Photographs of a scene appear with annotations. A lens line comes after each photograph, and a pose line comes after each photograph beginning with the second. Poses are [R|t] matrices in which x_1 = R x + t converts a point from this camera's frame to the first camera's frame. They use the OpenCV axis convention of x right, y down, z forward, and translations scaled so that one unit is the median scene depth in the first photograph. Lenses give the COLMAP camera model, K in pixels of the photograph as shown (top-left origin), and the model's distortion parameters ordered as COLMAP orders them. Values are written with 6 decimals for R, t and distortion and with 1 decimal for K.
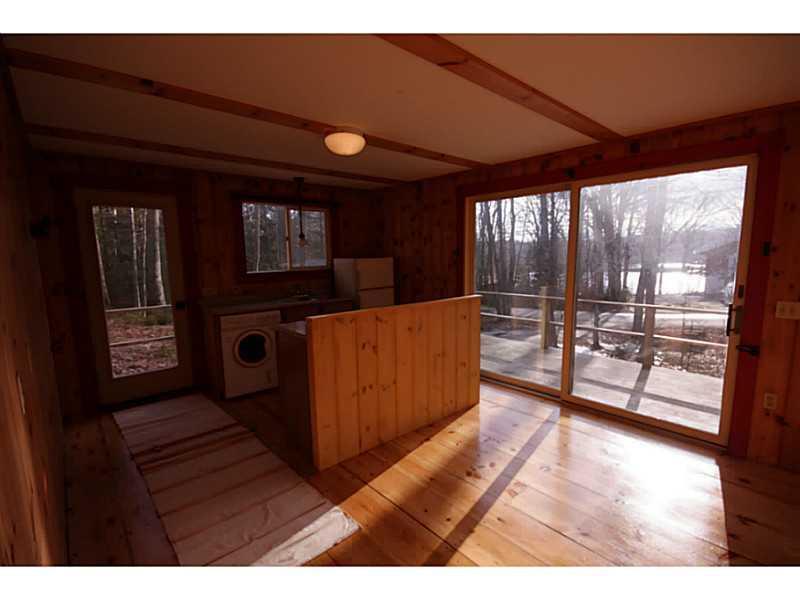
lens RADIAL K [[373.6, 0, 411.2], [0, 373.6, 304.1], [0, 0, 1]] dist [-0.005795, -0.001253]
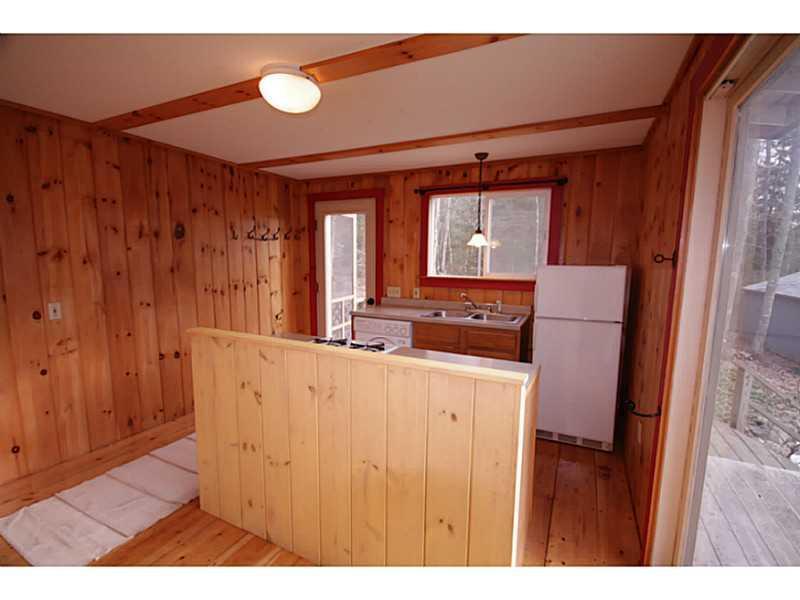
lens RADIAL K [[373.6, 0, 411.2], [0, 373.6, 304.1], [0, 0, 1]] dist [-0.005795, -0.001253]
pose [[0.371499, 0.134545, -0.918633, 0.323511], [-0.142215, 0.986014, 0.086902, -0.076275], [0.917476, 0.098359, 0.385438, 0.533318]]
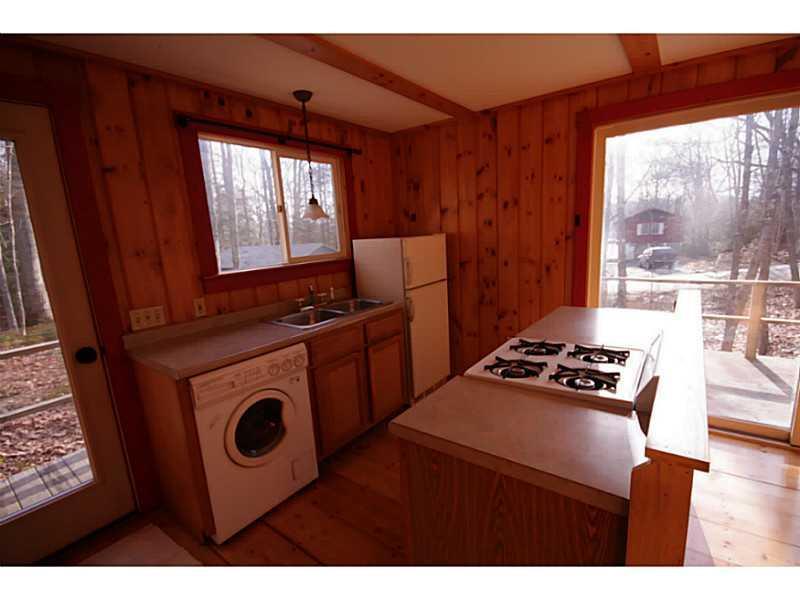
lens RADIAL K [[373.6, 0, 411.2], [0, 373.6, 304.1], [0, 0, 1]] dist [-0.005795, -0.001253]
pose [[0.980451, -0.079012, 0.180202, -0.232658], [0.070013, 0.995986, 0.055773, -0.043924], [-0.183886, -0.042066, 0.982047, 0.368083]]
